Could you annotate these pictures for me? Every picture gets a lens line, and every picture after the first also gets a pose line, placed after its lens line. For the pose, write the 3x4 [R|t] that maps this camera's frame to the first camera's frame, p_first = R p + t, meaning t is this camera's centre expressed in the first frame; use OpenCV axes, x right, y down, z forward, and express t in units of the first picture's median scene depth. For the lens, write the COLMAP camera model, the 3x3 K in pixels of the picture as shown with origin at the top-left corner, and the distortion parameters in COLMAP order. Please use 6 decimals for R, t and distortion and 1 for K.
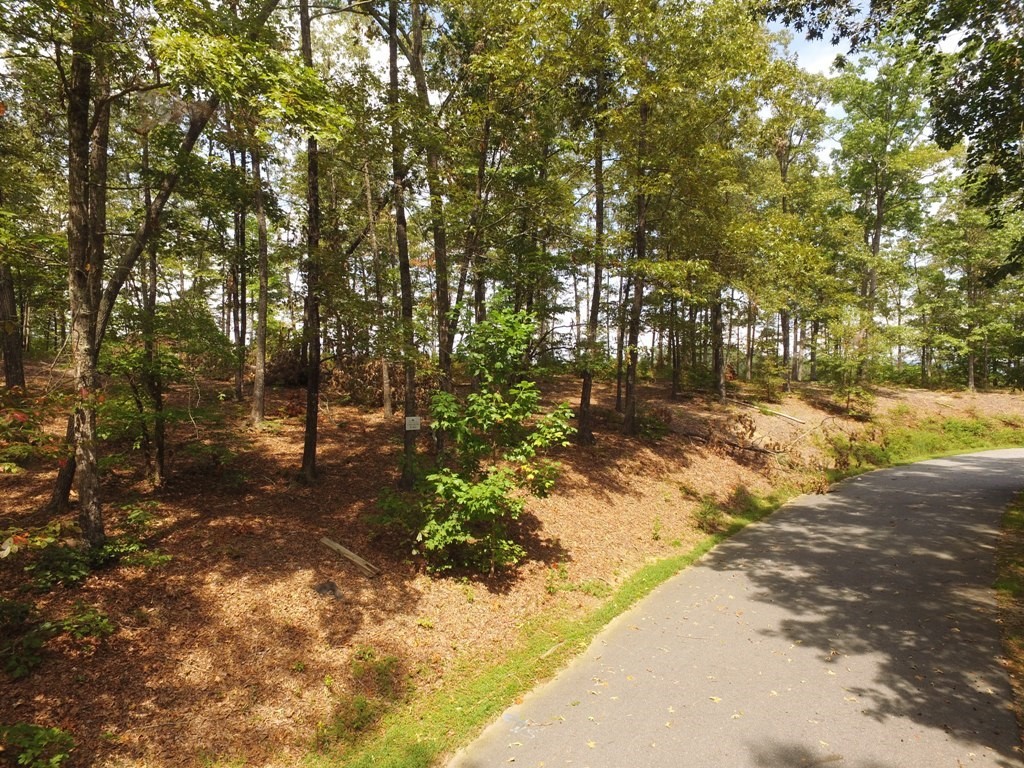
lens RADIAL K [[599.3, 0, 509.5], [0, 599.3, 381.8], [0, 0, 1]] dist [-0.011066, 0.015890]
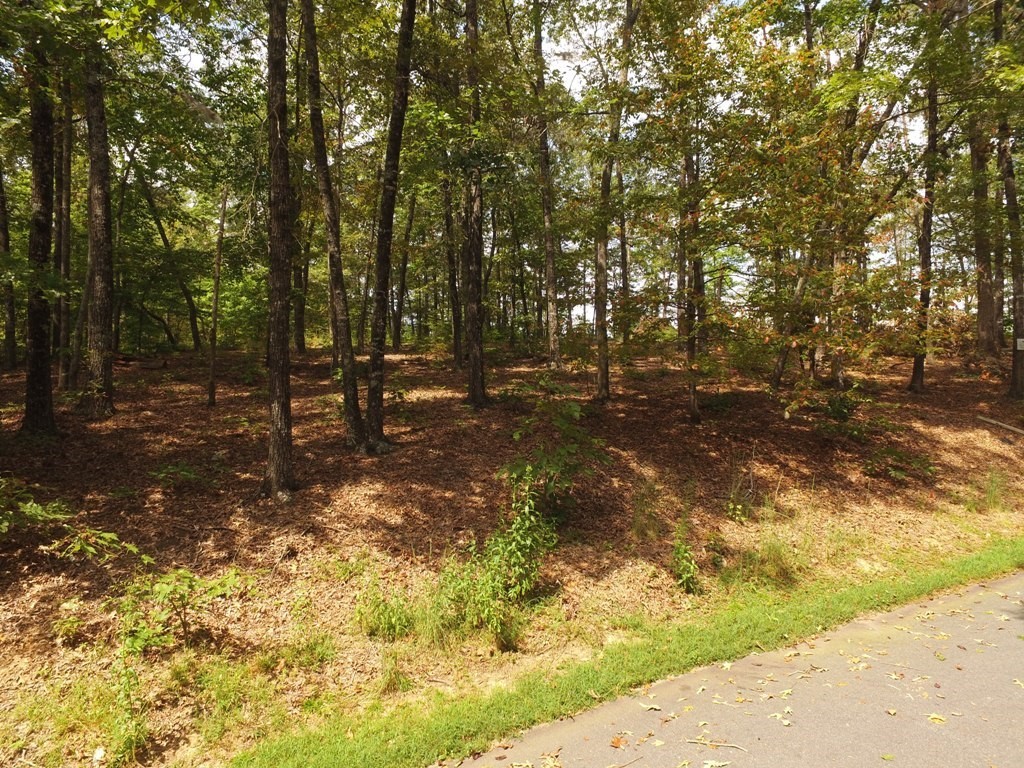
lens RADIAL K [[599.3, 0, 509.5], [0, 599.3, 381.8], [0, 0, 1]] dist [-0.011066, 0.015890]
pose [[0.814464, -0.000316, -0.580214, -0.211287], [0.001928, 0.999996, 0.002162, 0.097678], [0.580211, -0.002879, 0.814461, -0.386815]]
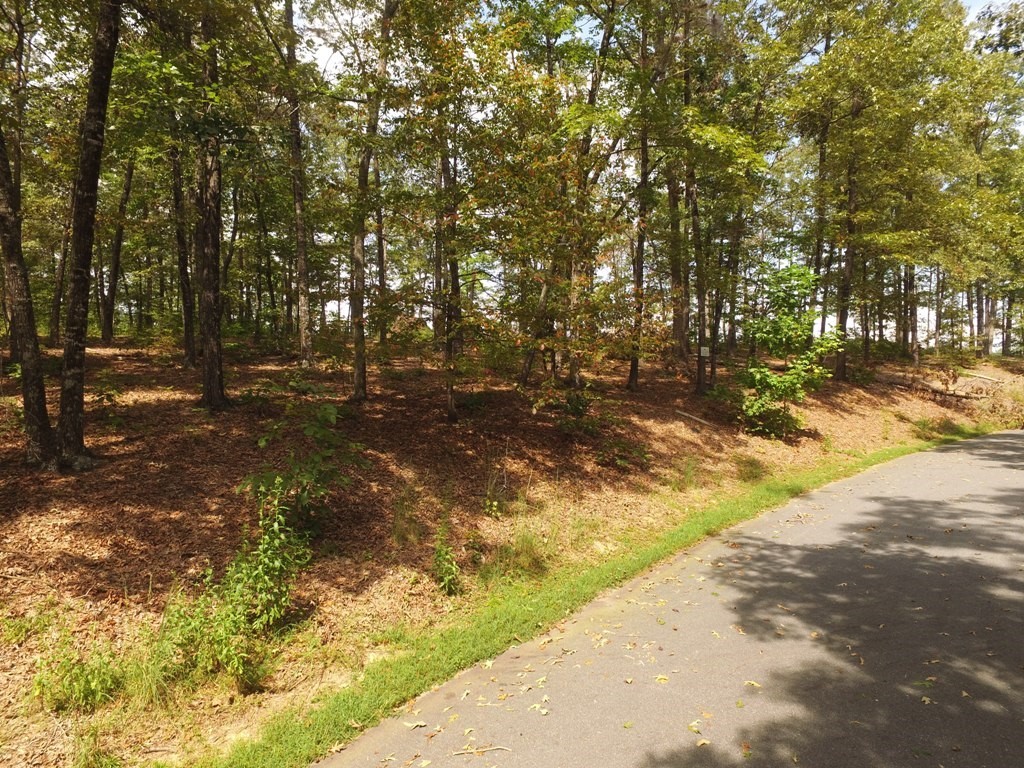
lens RADIAL K [[599.3, 0, 509.5], [0, 599.3, 381.8], [0, 0, 1]] dist [-0.011066, 0.015890]
pose [[0.976857, 0.001511, -0.213886, -0.221075], [-0.000733, 0.999993, 0.003713, 0.097121], [0.213891, -0.003470, 0.976851, -0.373254]]
